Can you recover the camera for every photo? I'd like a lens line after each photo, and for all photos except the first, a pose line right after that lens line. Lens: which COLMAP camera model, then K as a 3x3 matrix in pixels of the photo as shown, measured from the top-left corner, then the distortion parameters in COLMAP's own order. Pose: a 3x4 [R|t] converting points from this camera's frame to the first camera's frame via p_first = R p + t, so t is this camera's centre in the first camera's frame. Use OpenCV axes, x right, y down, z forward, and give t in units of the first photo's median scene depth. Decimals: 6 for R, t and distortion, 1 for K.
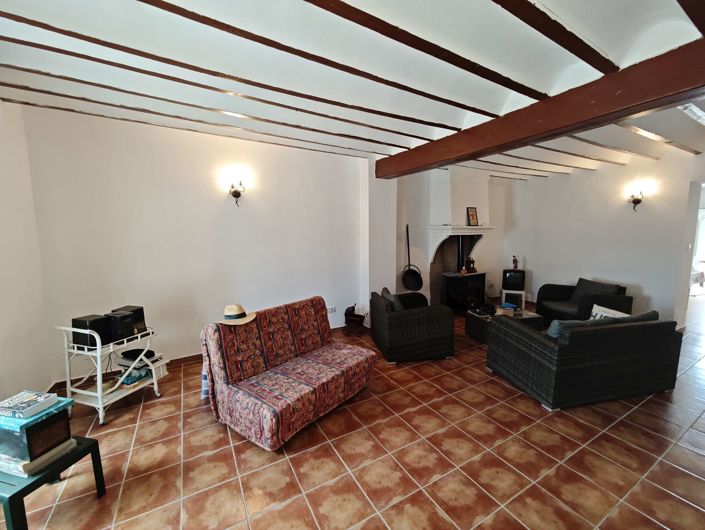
lens RADIAL K [[295.0, 0, 349.8], [0, 295.0, 262.3], [0, 0, 1]] dist [-0.005833, 0.001451]
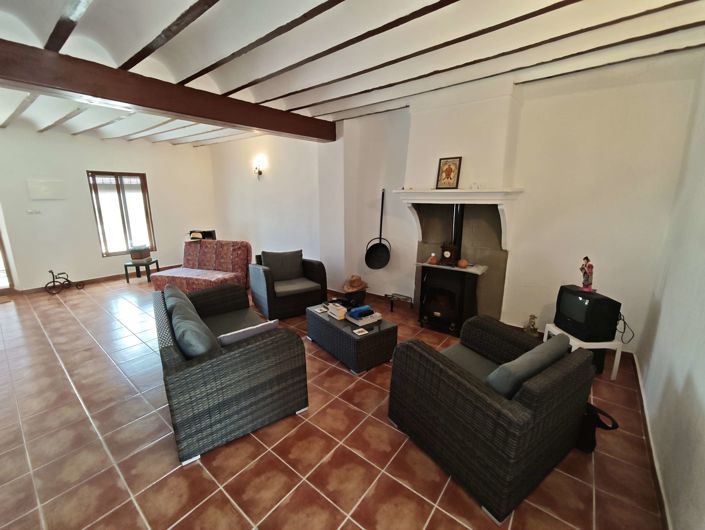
lens RADIAL K [[295.0, 0, 349.8], [0, 295.0, 262.3], [0, 0, 1]] dist [-0.005833, 0.001451]
pose [[0.370979, 0.205434, -0.905633, 0.936259], [-0.095999, 0.978483, 0.182635, -0.068073], [0.923666, 0.019186, 0.382718, 0.593196]]
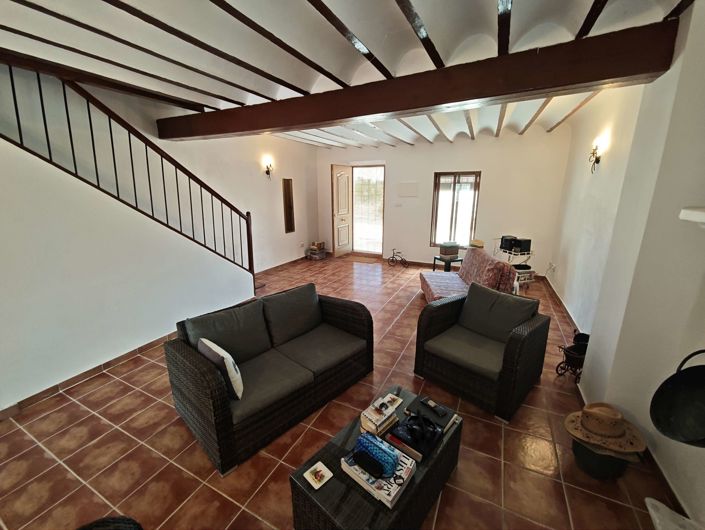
lens RADIAL K [[295.0, 0, 349.8], [0, 295.0, 262.3], [0, 0, 1]] dist [-0.005833, 0.001451]
pose [[-0.831855, 0.146272, -0.535371, 0.595614], [-0.043995, 0.944229, 0.326337, -0.136172], [0.553247, 0.295019, -0.779026, 0.981993]]
